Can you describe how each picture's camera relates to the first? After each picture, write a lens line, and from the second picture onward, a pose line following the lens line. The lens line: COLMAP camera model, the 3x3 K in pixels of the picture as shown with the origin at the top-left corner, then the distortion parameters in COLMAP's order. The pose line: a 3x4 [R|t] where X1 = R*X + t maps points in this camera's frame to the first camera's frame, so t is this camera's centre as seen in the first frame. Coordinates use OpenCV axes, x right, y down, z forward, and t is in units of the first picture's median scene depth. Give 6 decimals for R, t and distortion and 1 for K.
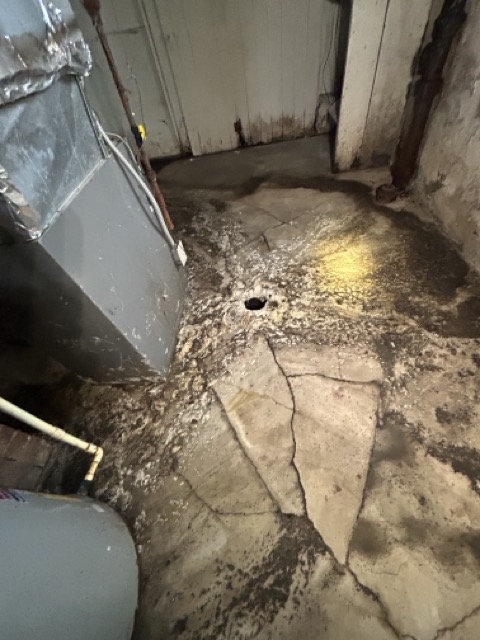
lens RADIAL K [[259.0, 0, 240.4], [0, 259.0, 319.4], [0, 0, 1]] dist [-0.000797, 0.000271]
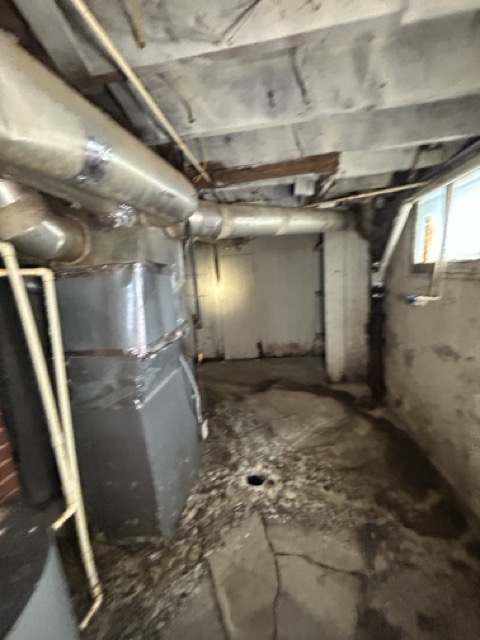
lens RADIAL K [[259.0, 0, 239.3], [0, 259.0, 321.5], [0, 0, 1]] dist [-0.000797, 0.000271]
pose [[0.991030, 0.078686, -0.108016, 0.059593], [-0.129483, 0.765357, -0.630447, 0.155175], [0.033064, 0.638778, 0.768680, -0.430169]]
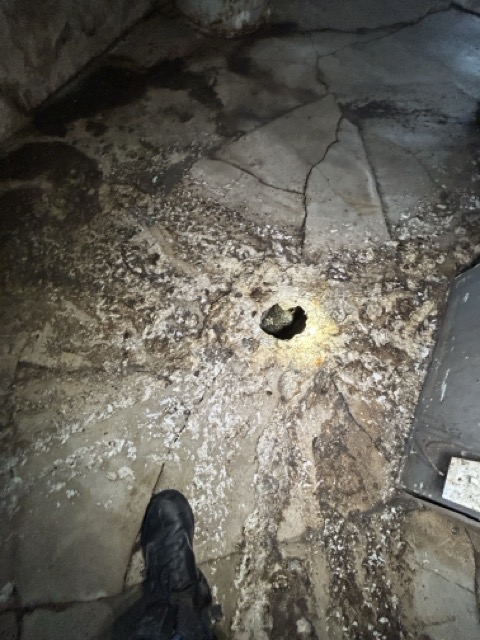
lens RADIAL K [[259.0, 0, 244.1], [0, 259.0, 321.2], [0, 0, 1]] dist [-0.000797, 0.000271]
pose [[-0.897386, -0.378433, 0.226907, 0.014453], [0.386025, -0.424226, 0.819156, -0.562965], [-0.213736, 0.822691, 0.526780, 0.817358]]
